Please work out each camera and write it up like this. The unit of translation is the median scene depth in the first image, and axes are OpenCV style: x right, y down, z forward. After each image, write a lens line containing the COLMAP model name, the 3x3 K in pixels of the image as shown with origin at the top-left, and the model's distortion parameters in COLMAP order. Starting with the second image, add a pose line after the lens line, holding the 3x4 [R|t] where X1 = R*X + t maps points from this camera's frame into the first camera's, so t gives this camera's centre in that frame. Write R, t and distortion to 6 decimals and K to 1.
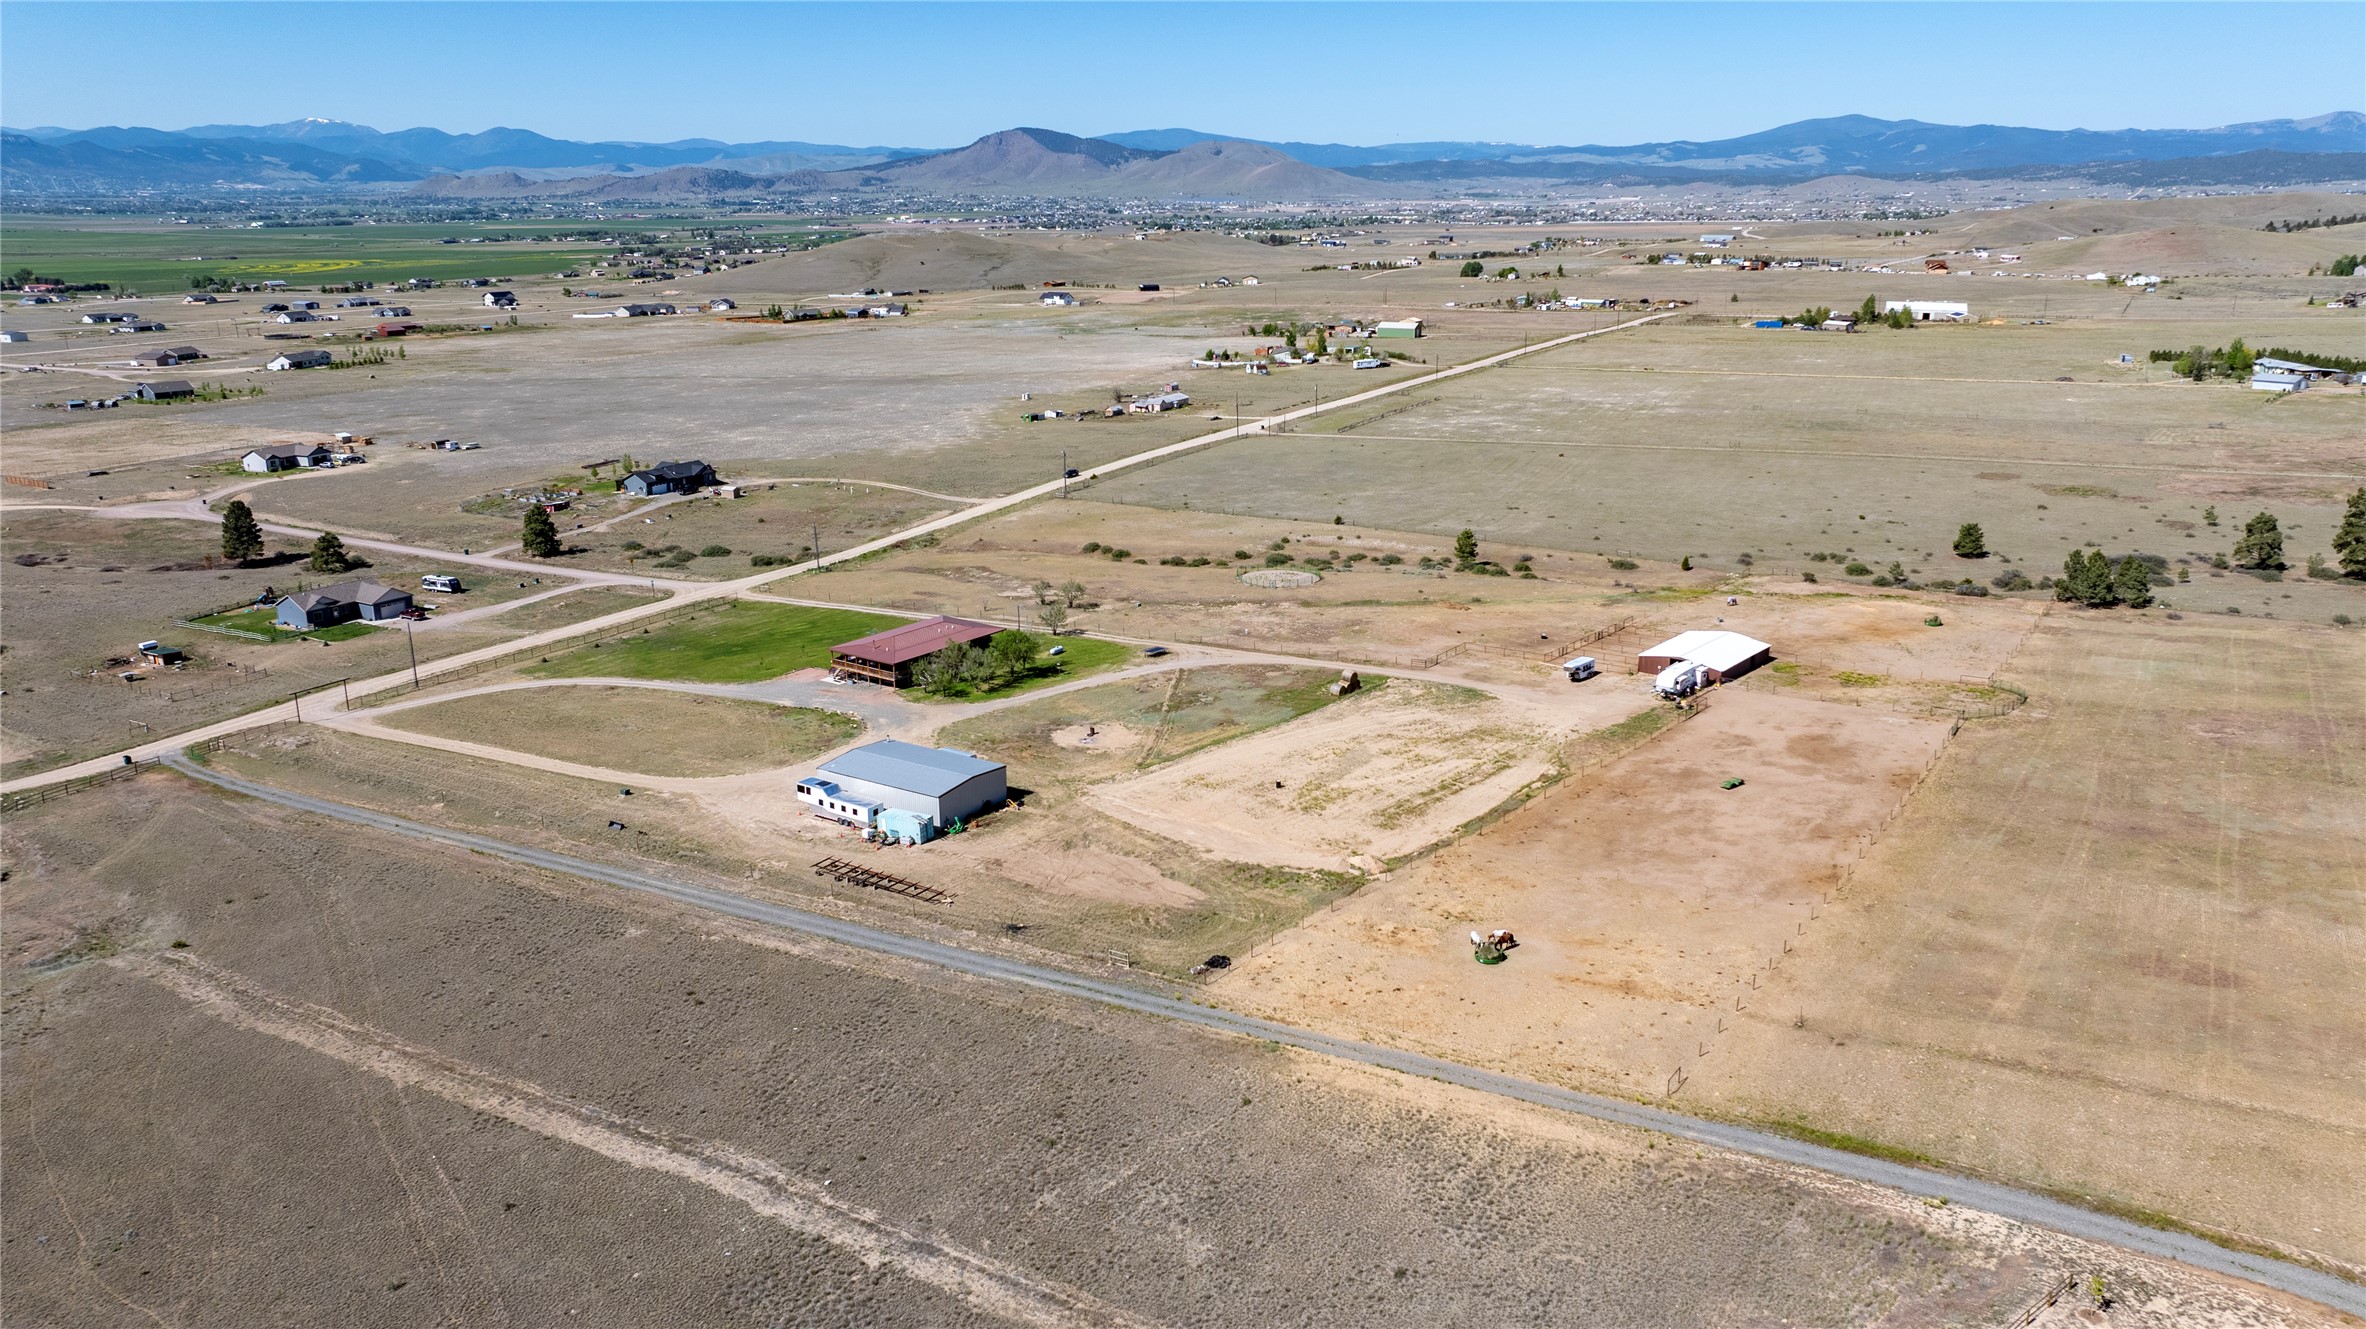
lens RADIAL K [[1664.8, 0, 1192.4], [0, 1664.8, 657.3], [0, 0, 1]] dist [-0.018344, -0.003432]
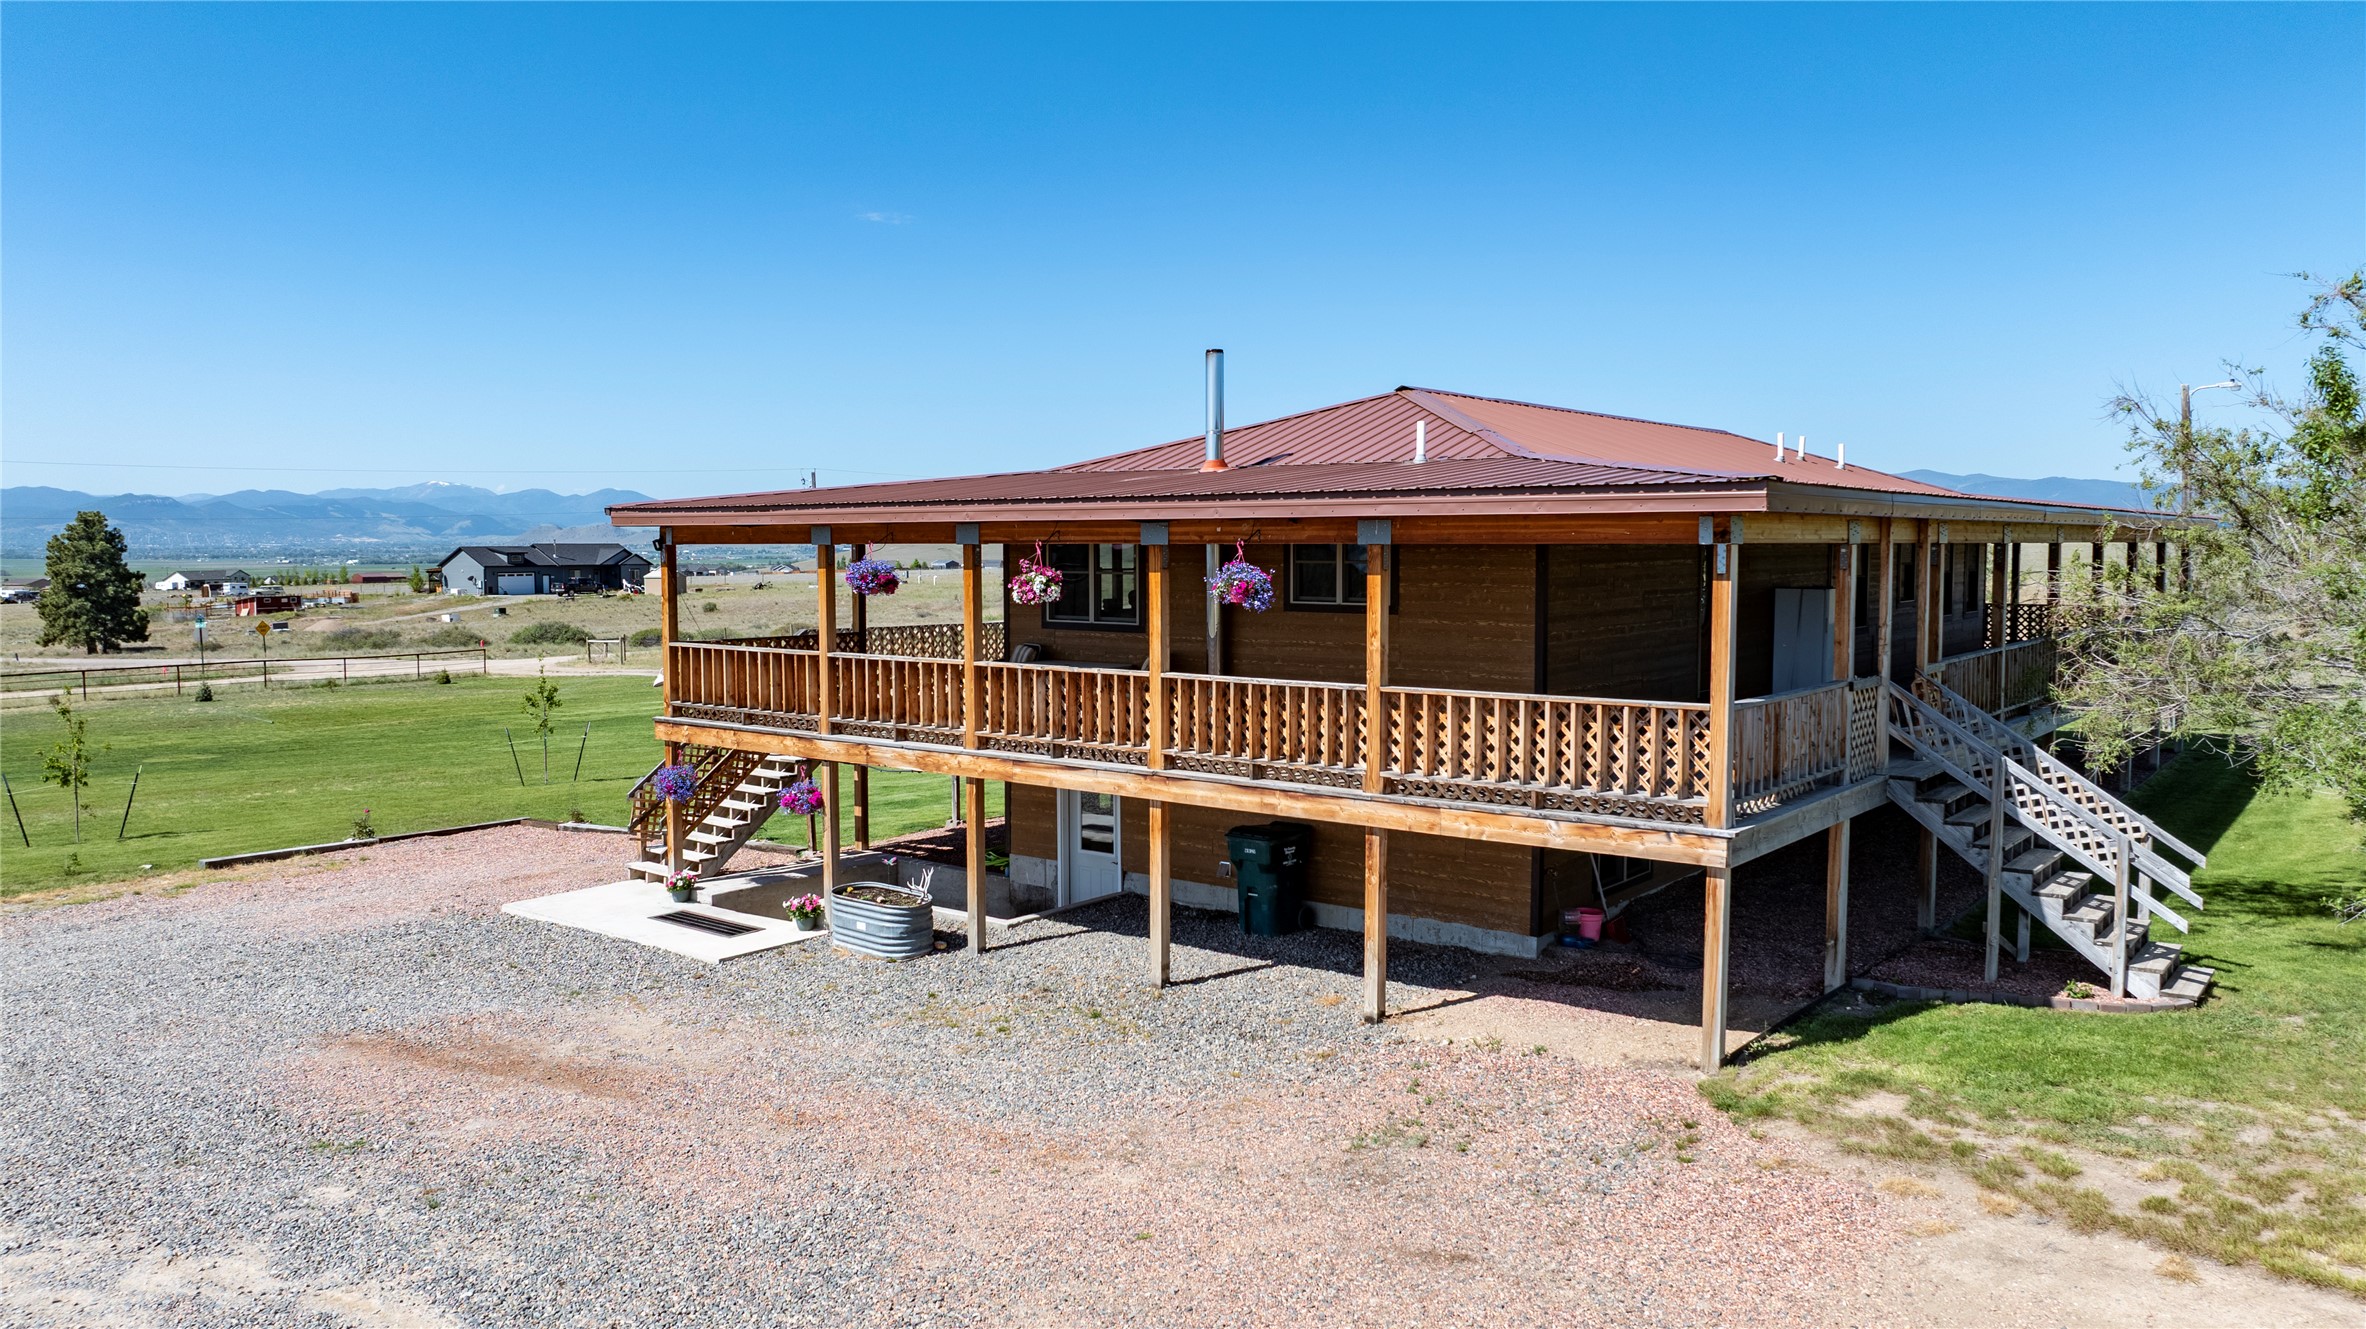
lens RADIAL K [[1664.8, 0, 1192.4], [0, 1664.8, 657.3], [0, 0, 1]] dist [-0.018344, -0.003432]
pose [[0.999036, 0.000270, -0.043908, -0.197023], [-0.009414, 0.978042, -0.208194, 0.018649], [0.042888, 0.208406, 0.977102, 0.966058]]
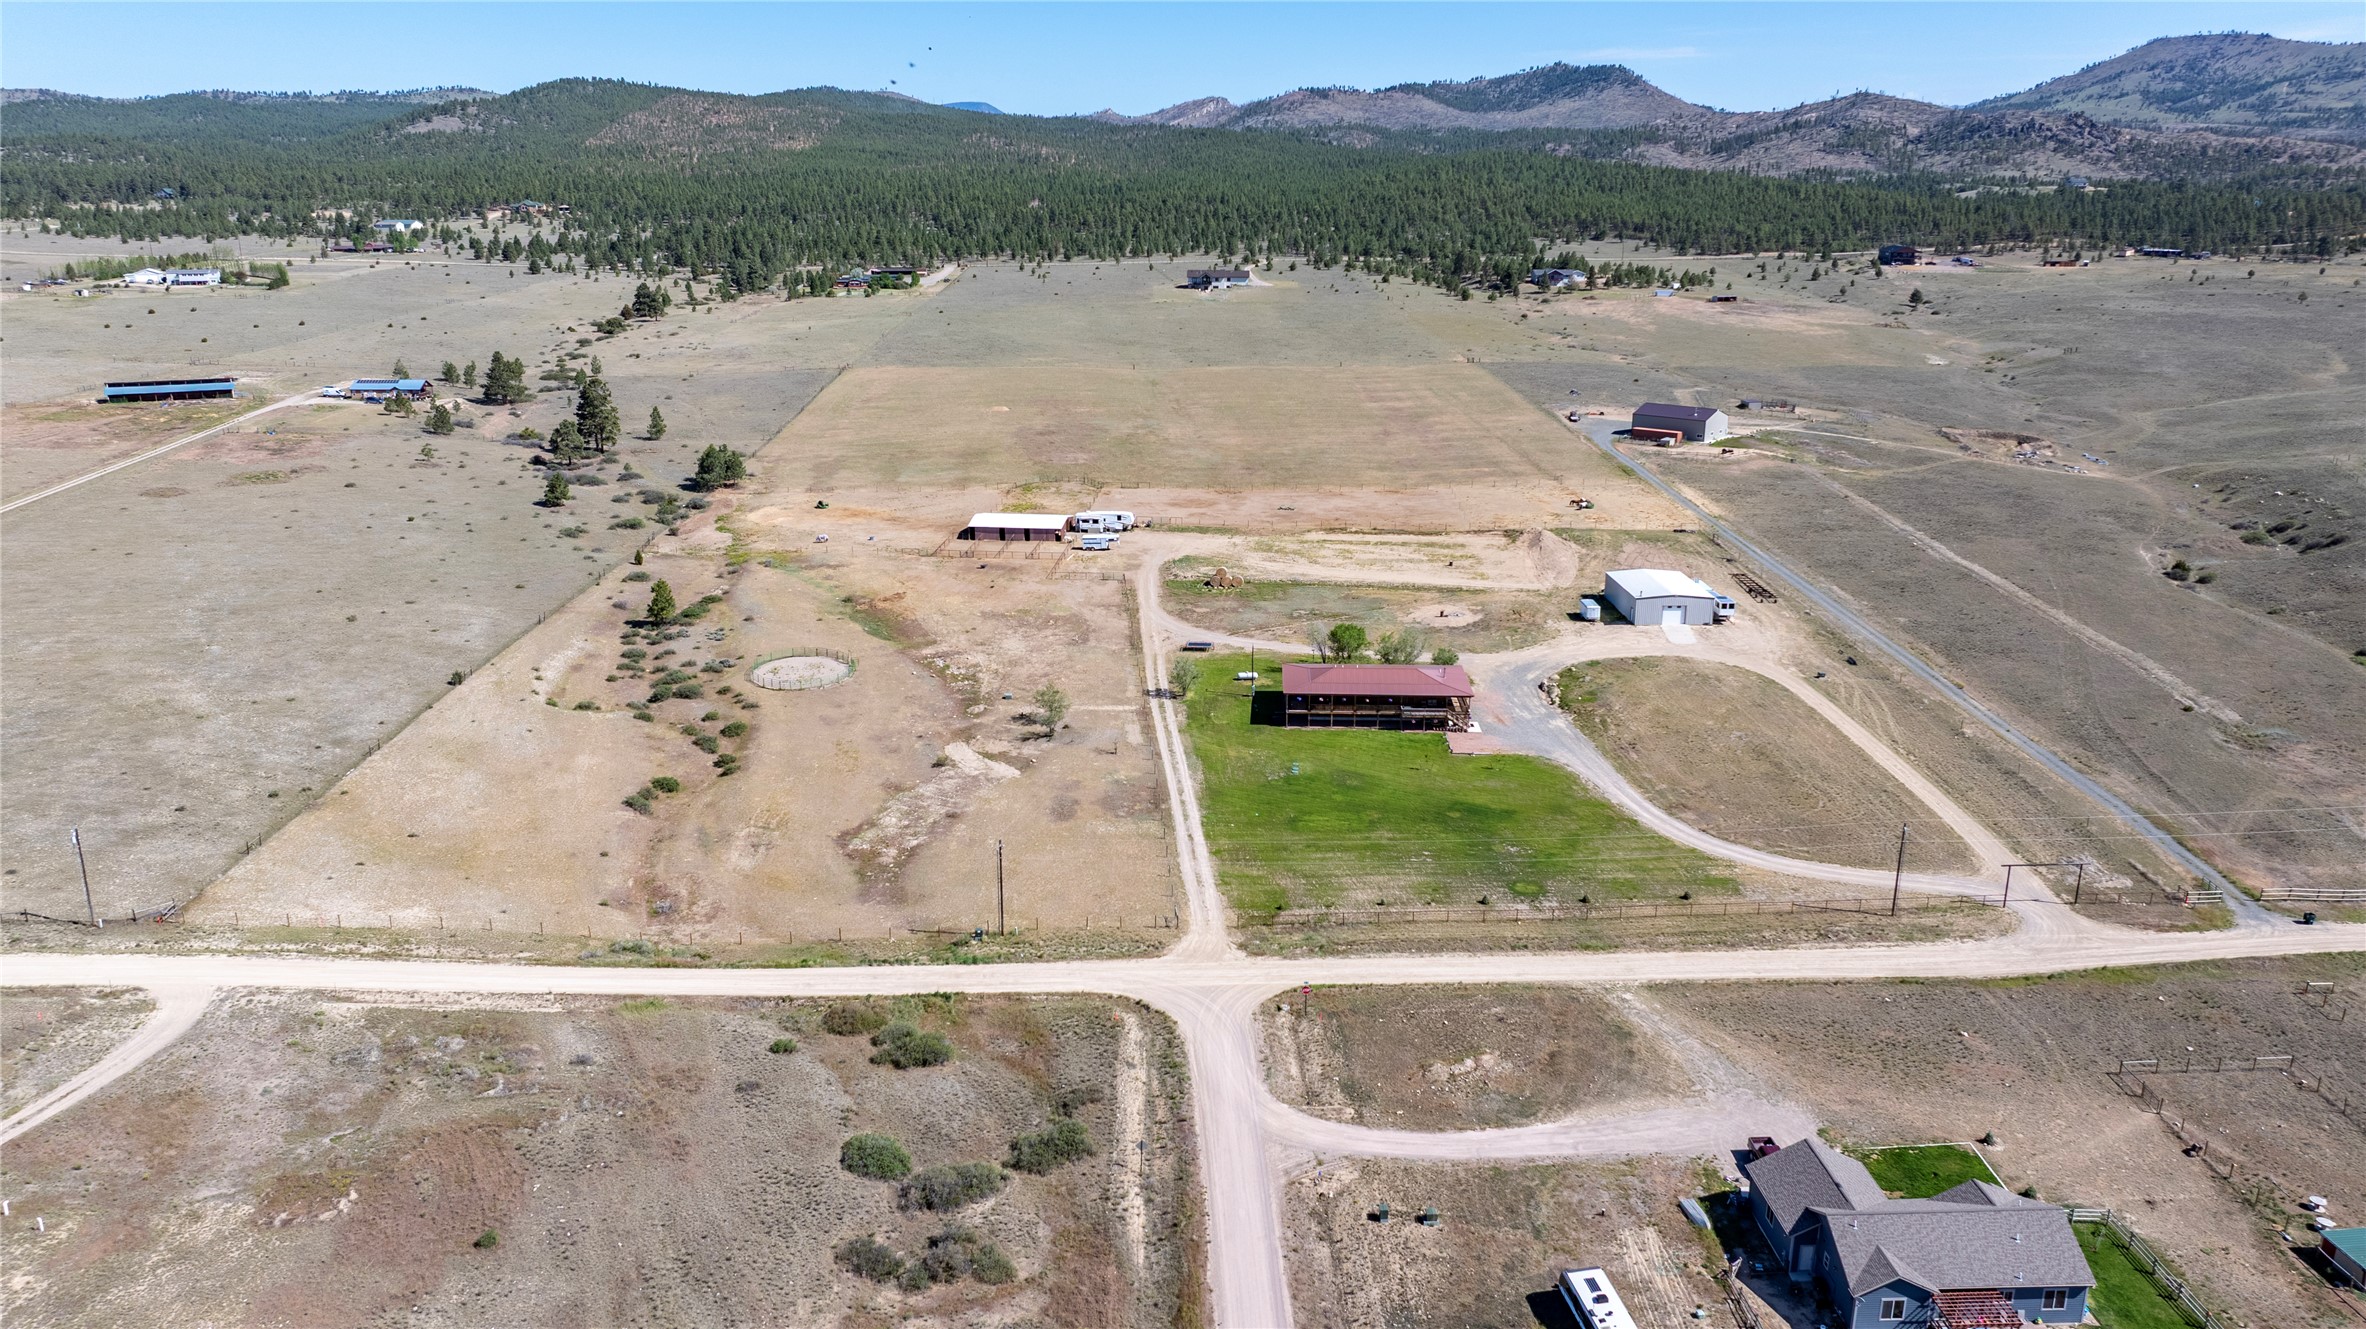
lens RADIAL K [[1664.8, 0, 1192.4], [0, 1664.8, 657.3], [0, 0, 1]] dist [-0.018344, -0.003432]
pose [[-0.545067, -0.236155, 0.804445, -0.868659], [0.227150, 0.882024, 0.412839, -0.432142], [-0.807034, 0.407755, -0.427120, 1.546031]]
